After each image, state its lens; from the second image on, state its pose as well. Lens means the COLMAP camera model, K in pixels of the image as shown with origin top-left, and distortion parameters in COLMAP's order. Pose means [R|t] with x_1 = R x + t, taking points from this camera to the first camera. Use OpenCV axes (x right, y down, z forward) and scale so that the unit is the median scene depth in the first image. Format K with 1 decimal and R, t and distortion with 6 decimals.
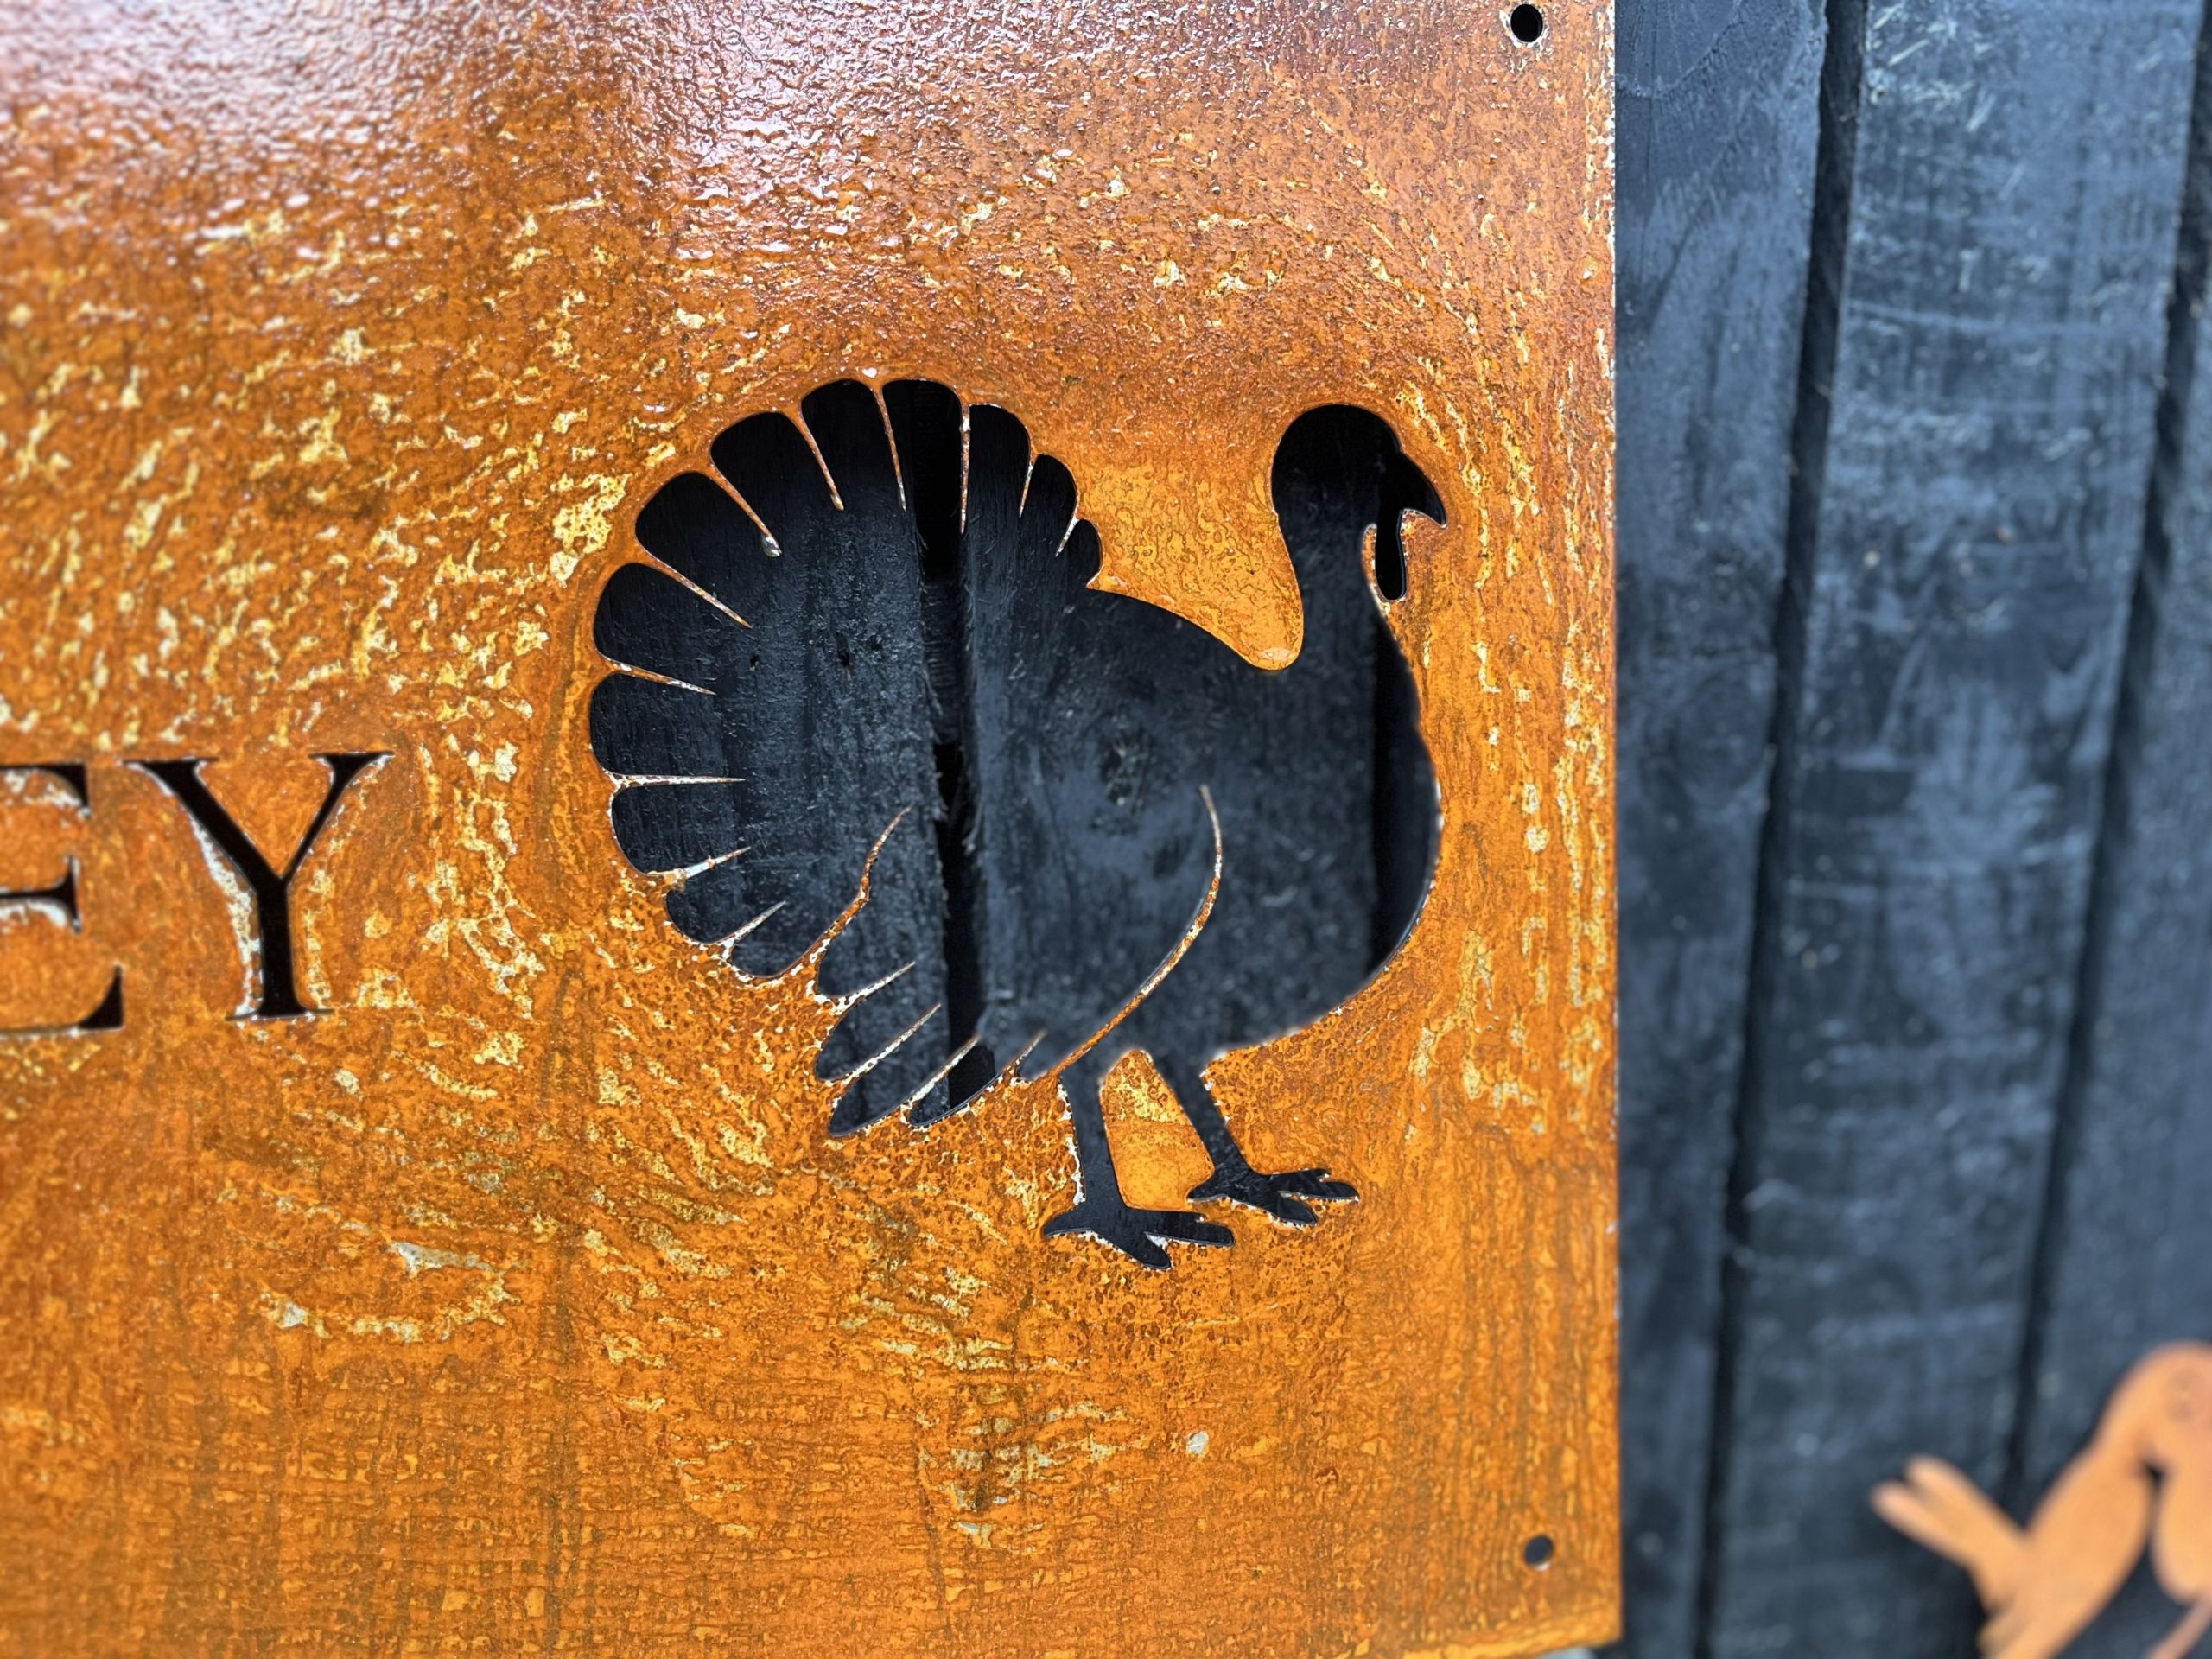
lens RADIAL K [[1709.4, 0, 1107.4], [0, 1709.4, 819.9], [0, 0, 1]] dist [0.063426, -0.112984]
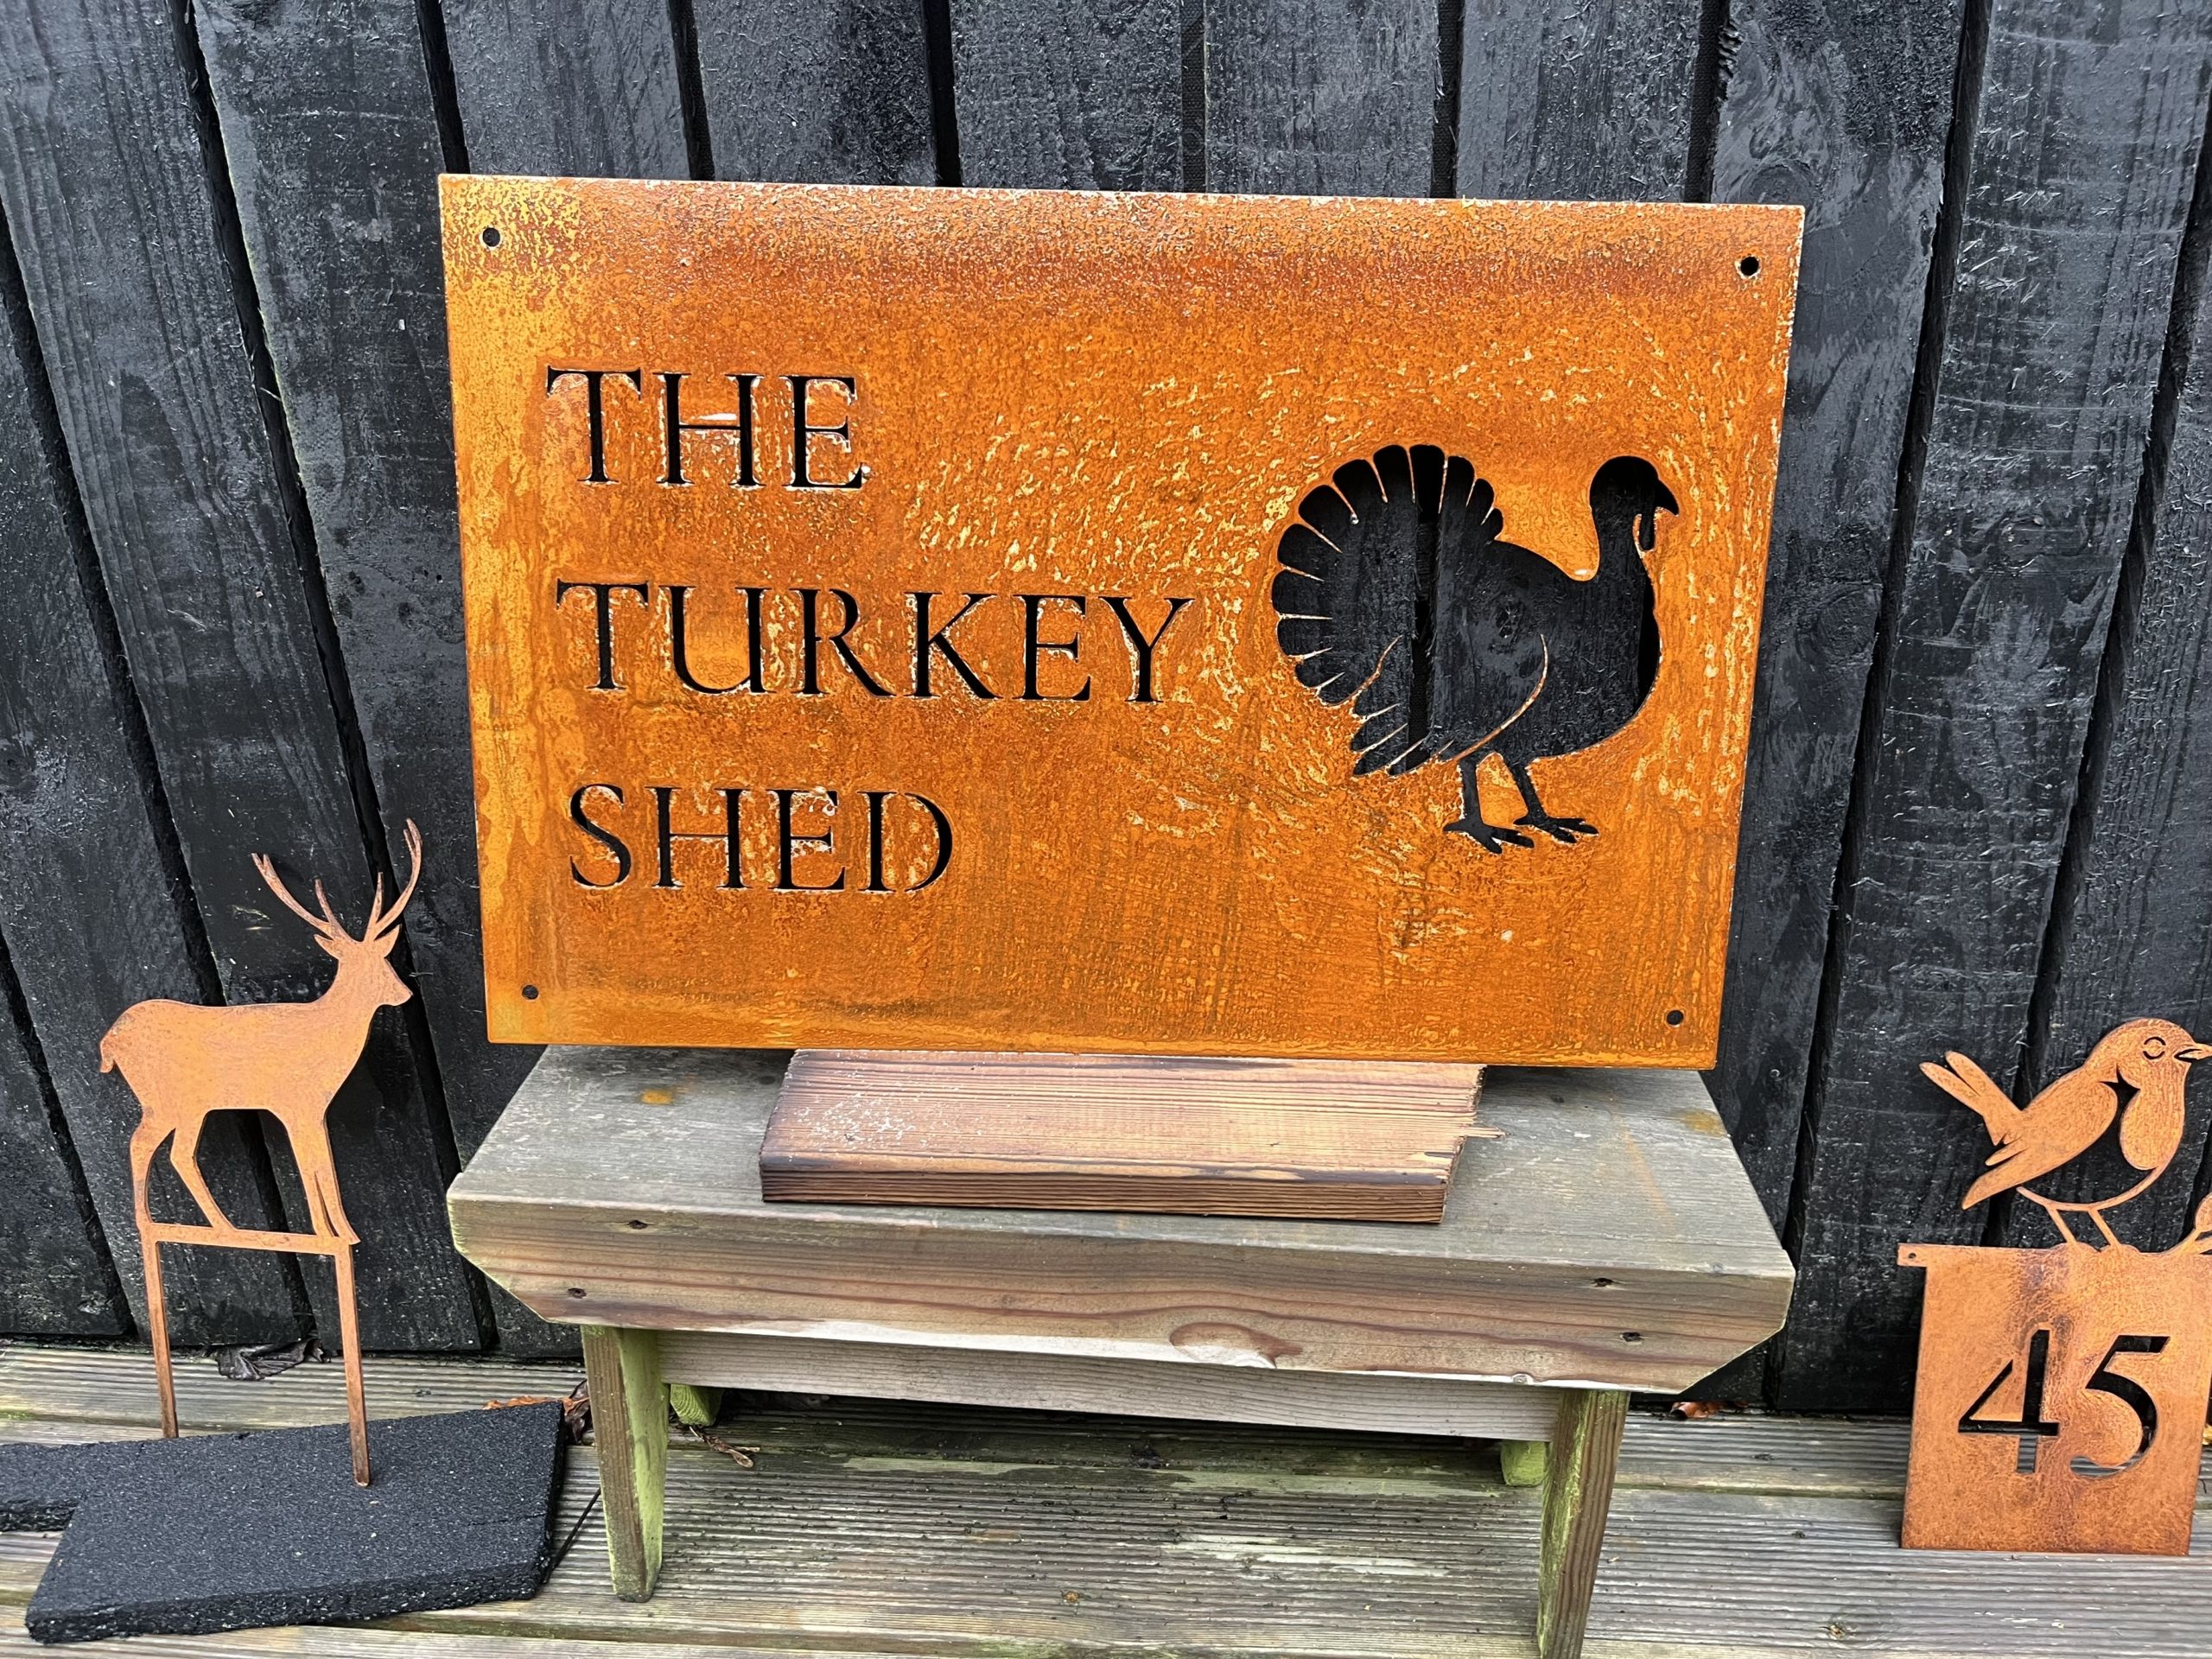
lens RADIAL K [[1709.4, 0, 1074.1], [0, 1709.4, 850.3], [0, 0, 1]] dist [0.063426, -0.112984]
pose [[0.956400, 0.108870, -0.271008, 0.105206], [-0.069844, 0.986259, 0.149719, -0.032752], [0.283584, -0.124263, 0.950862, -1.206076]]
